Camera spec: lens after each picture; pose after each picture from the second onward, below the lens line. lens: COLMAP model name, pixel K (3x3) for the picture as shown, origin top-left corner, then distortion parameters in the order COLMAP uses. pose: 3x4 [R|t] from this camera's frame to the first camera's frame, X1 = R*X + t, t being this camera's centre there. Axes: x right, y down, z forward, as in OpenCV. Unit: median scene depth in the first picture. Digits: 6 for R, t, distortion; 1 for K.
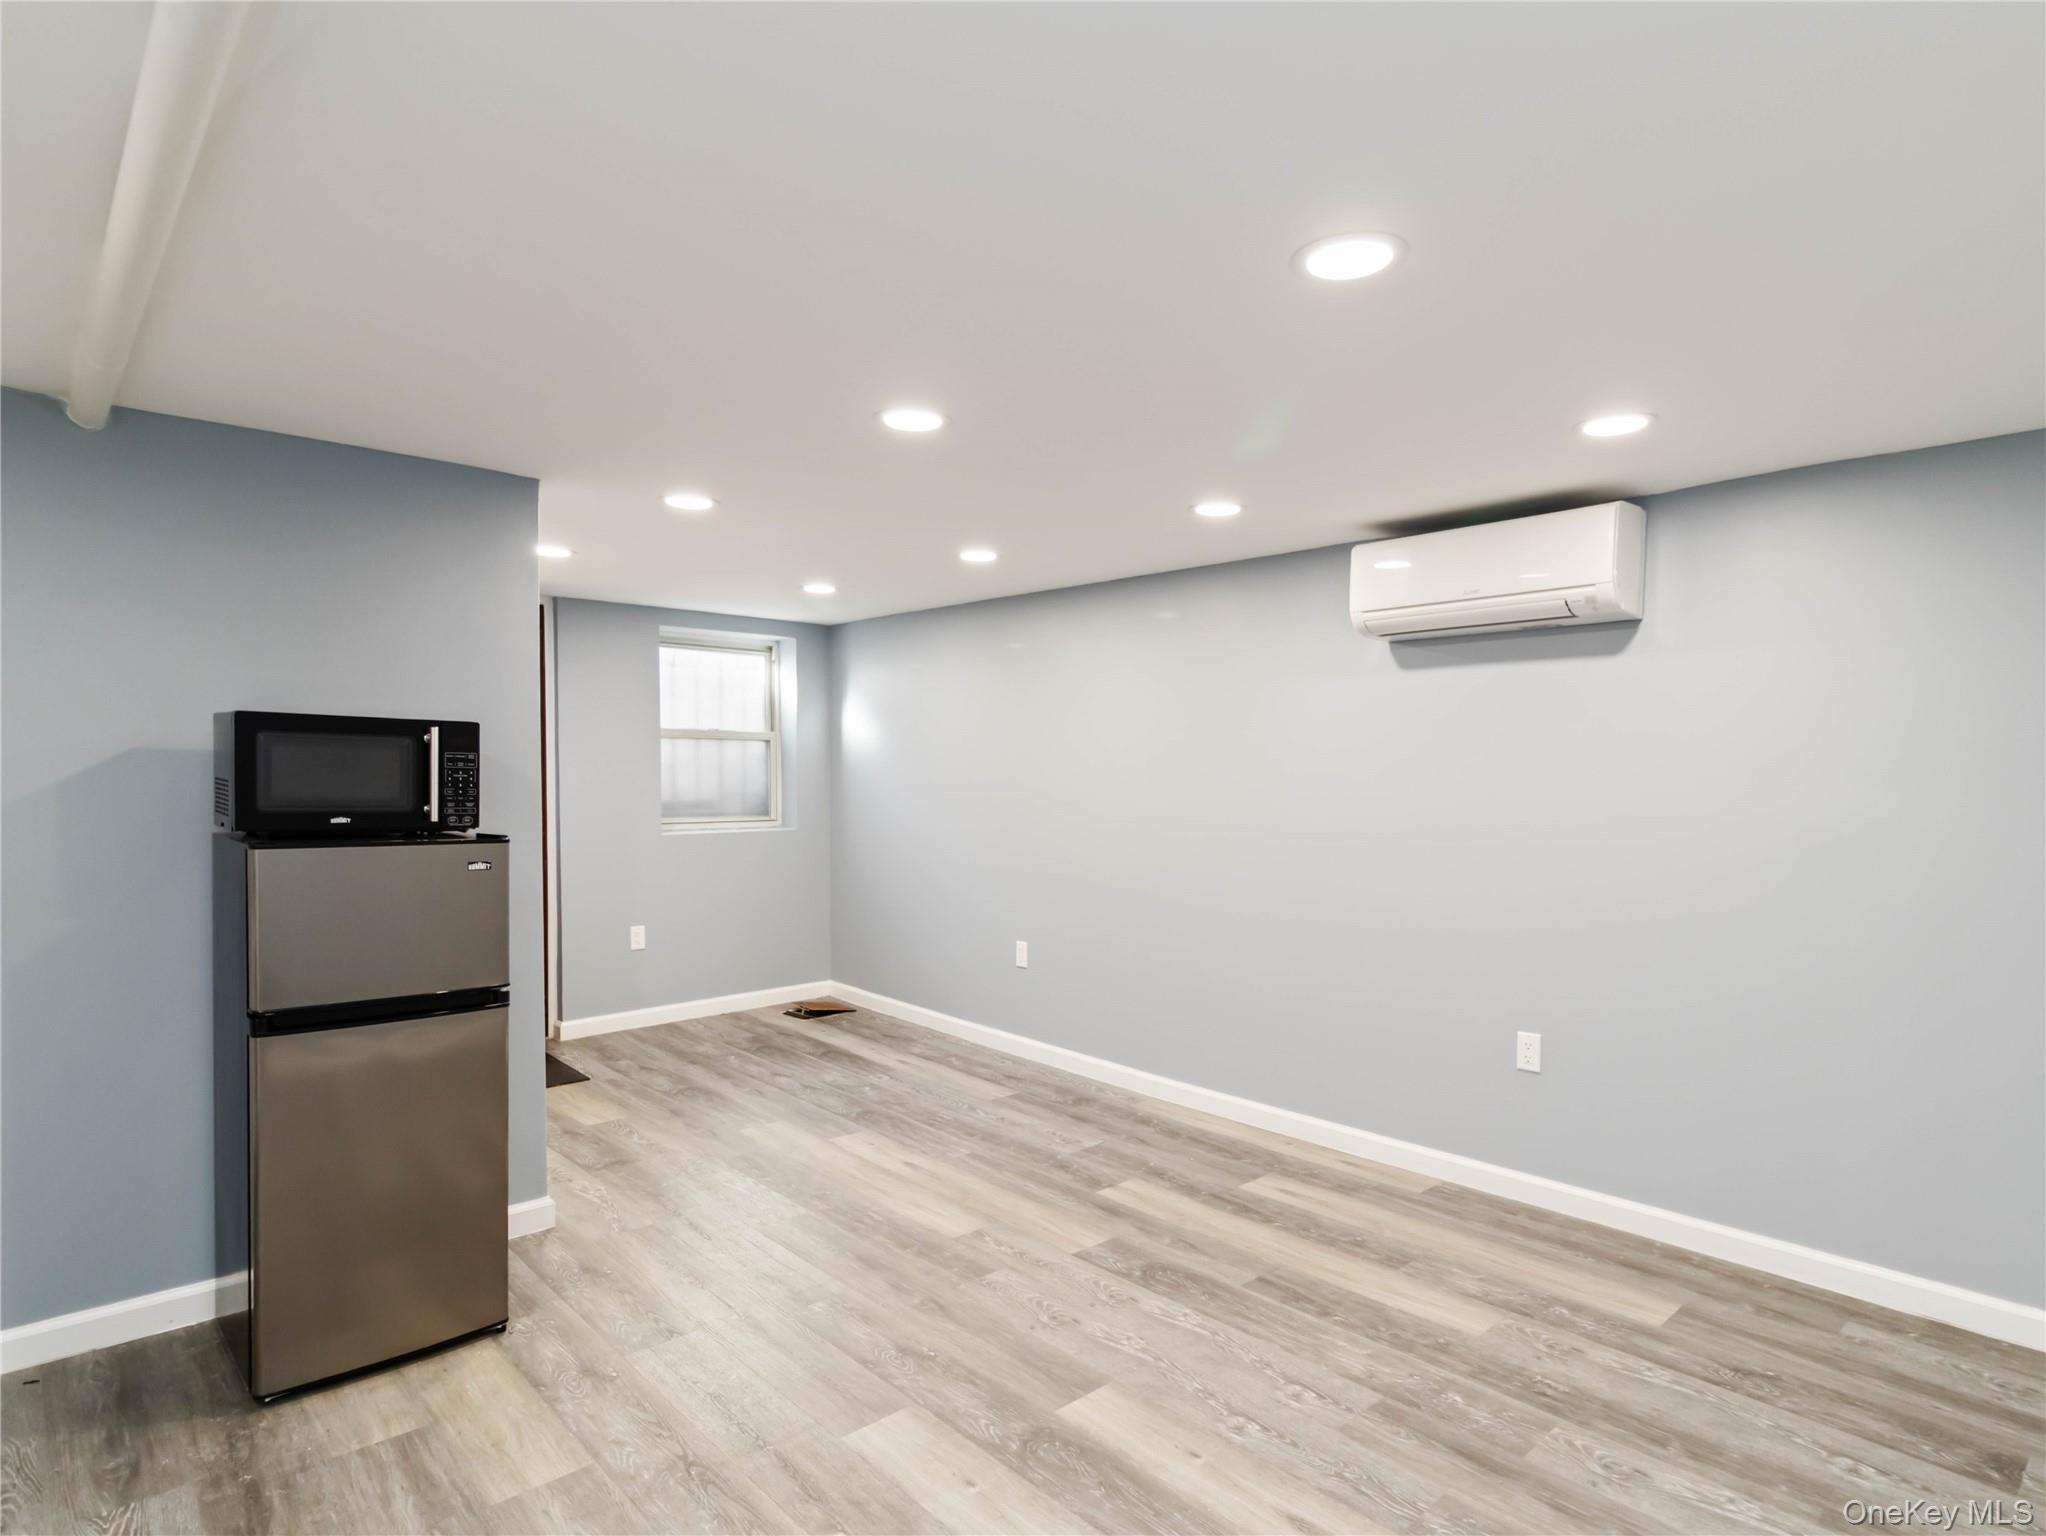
lens RADIAL K [[1095.0, 0, 1034.7], [0, 1095.0, 777.0], [0, 0, 1]] dist [0.004067, 0.000986]
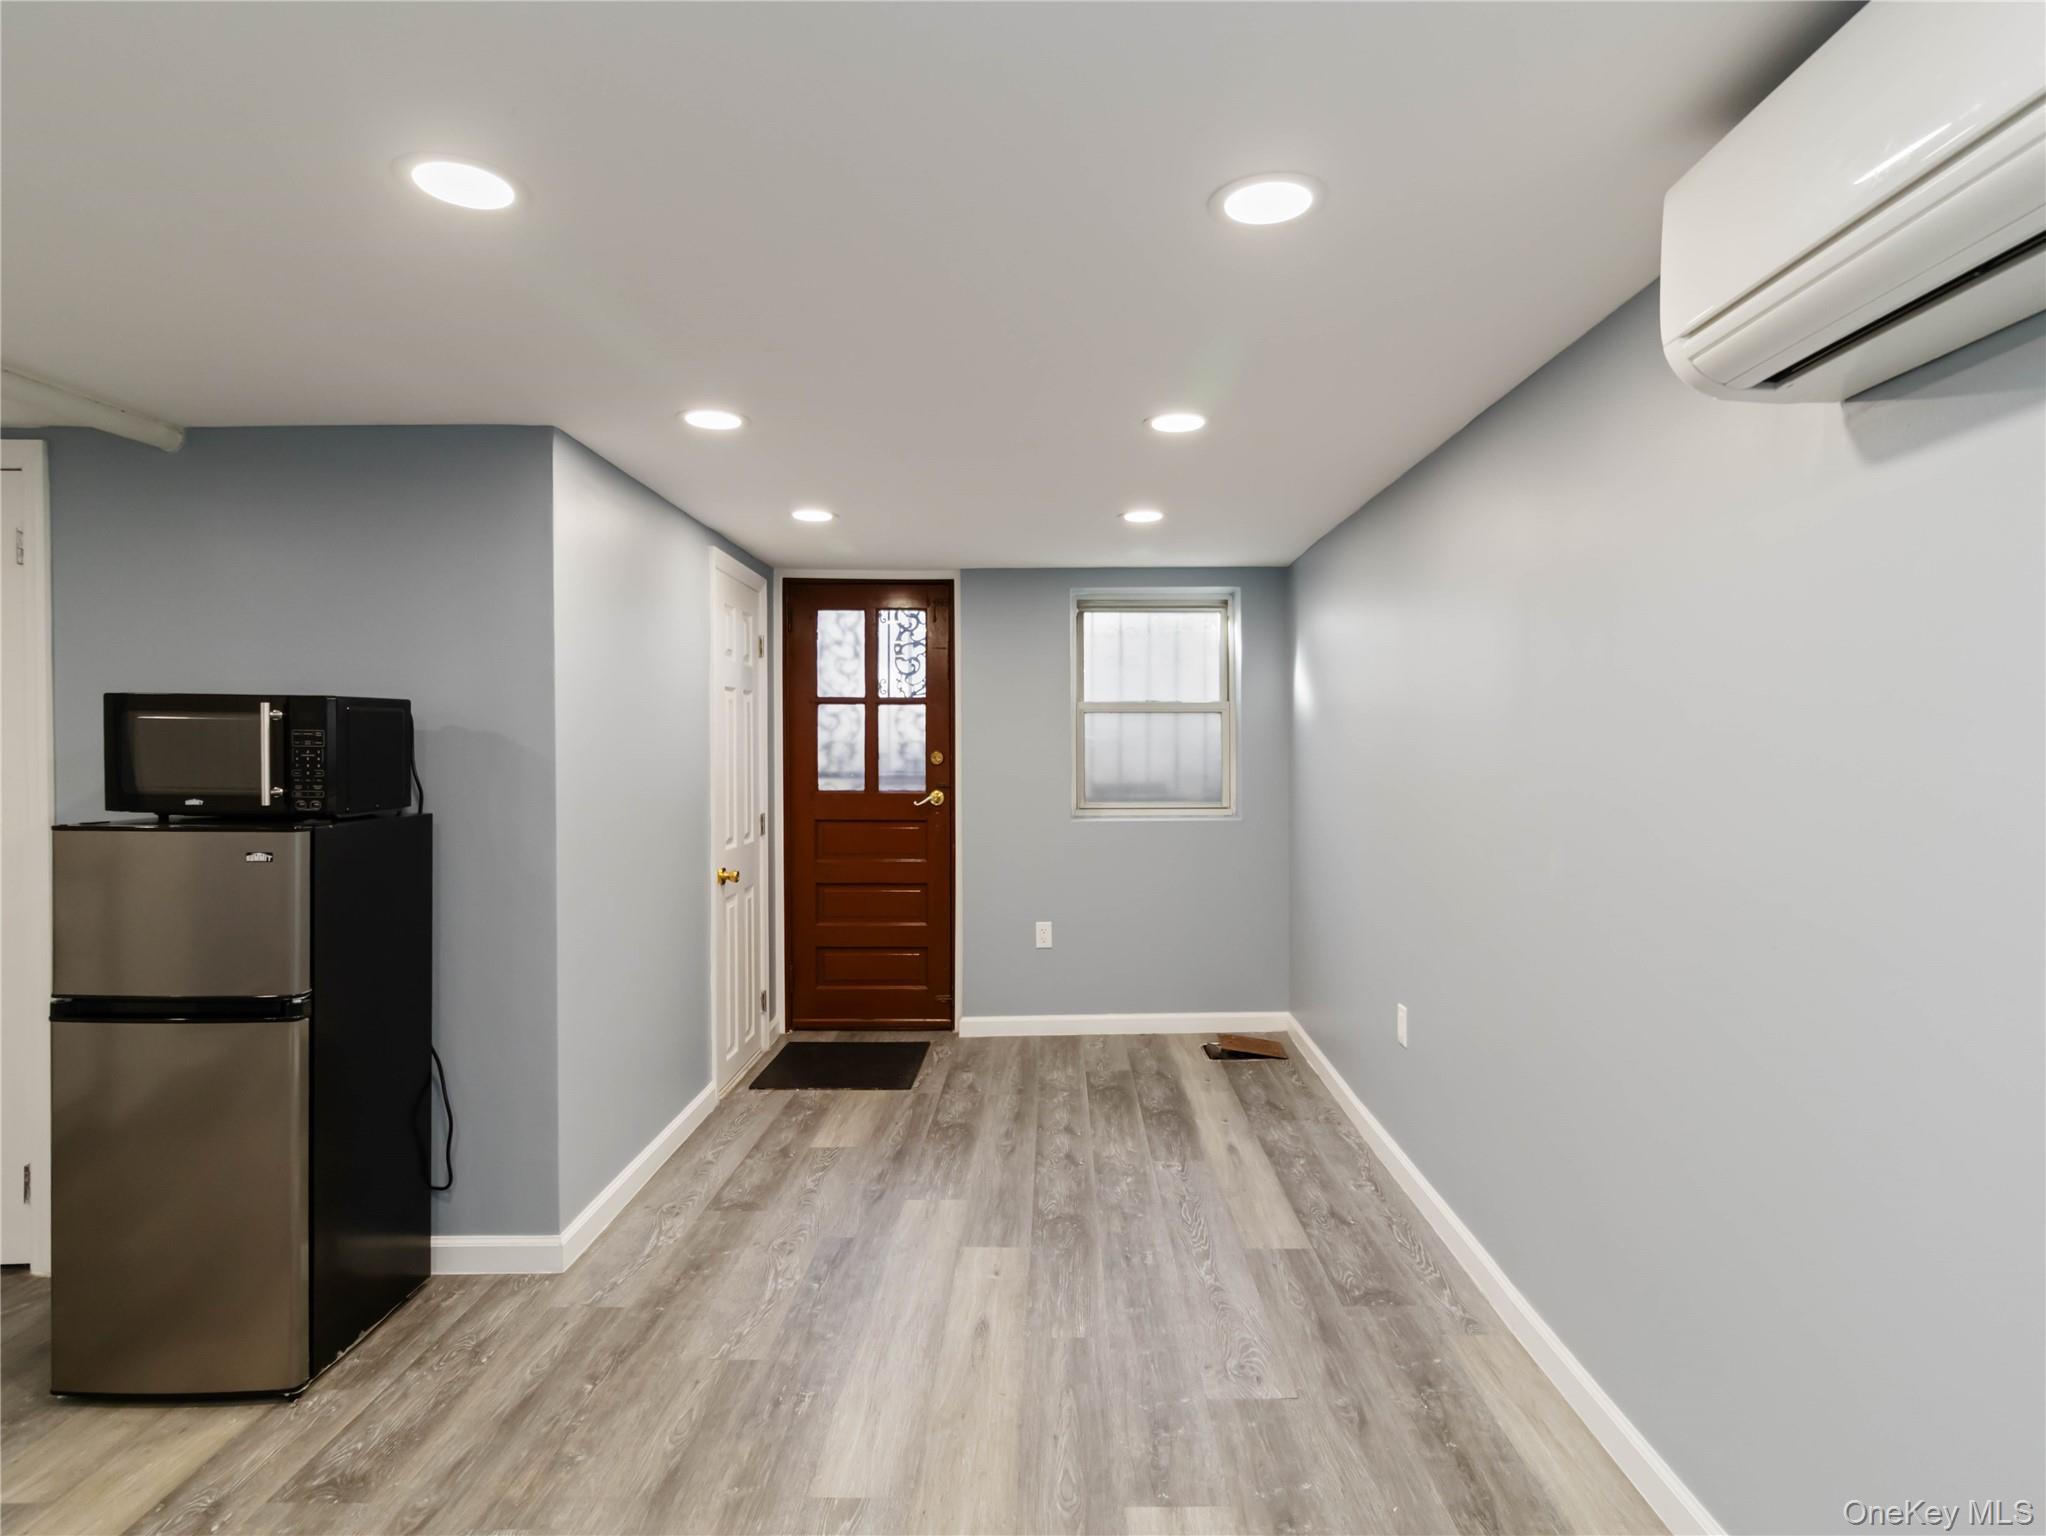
lens RADIAL K [[1079.3, 0, 1052.8], [0, 1079.3, 729.9], [0, 0, 1]] dist [0.005838, -0.000599]
pose [[0.740361, -0.023373, -0.671802, 0.385258], [0.006041, 0.999586, -0.028120, 0.004881], [0.672182, 0.016761, 0.740196, 0.544442]]
